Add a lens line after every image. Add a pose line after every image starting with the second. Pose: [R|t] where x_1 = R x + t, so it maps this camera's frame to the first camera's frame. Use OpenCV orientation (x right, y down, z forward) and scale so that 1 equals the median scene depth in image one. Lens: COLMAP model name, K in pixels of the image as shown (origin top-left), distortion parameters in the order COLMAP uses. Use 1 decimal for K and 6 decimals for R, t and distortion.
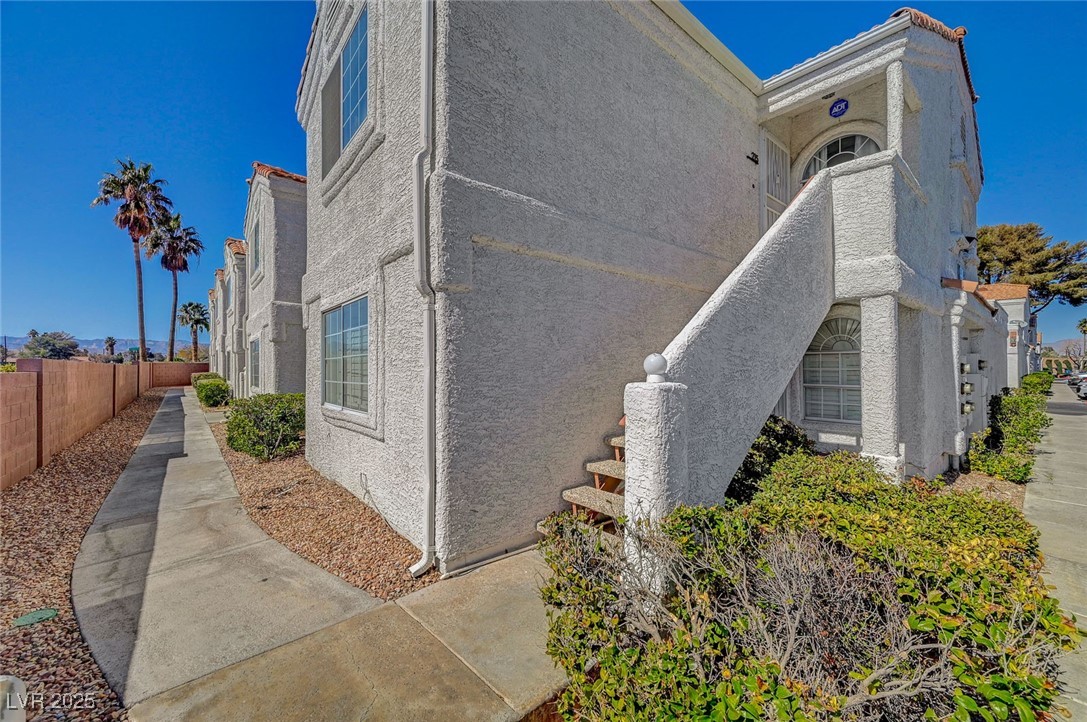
lens RADIAL K [[427.1, 0, 547.7], [0, 427.1, 361.3], [0, 0, 1]] dist [-0.000585, 0.000364]
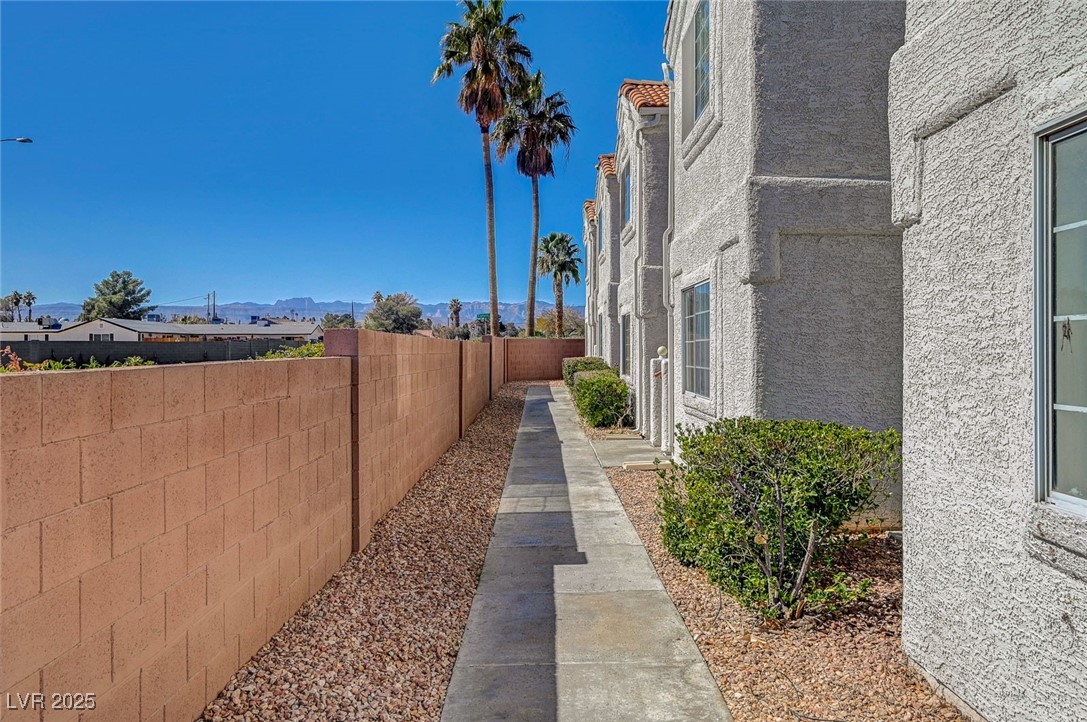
lens RADIAL K [[893.0, 0, 543.8], [0, 893.0, 357.2], [0, 0, 1]] dist [0.005704, -0.000057]
pose [[0.765378, 0.011260, -0.643483, -0.115975], [0.004355, 0.999733, 0.022674, 0.000966], [0.643567, -0.020157, 0.765124, 0.113337]]
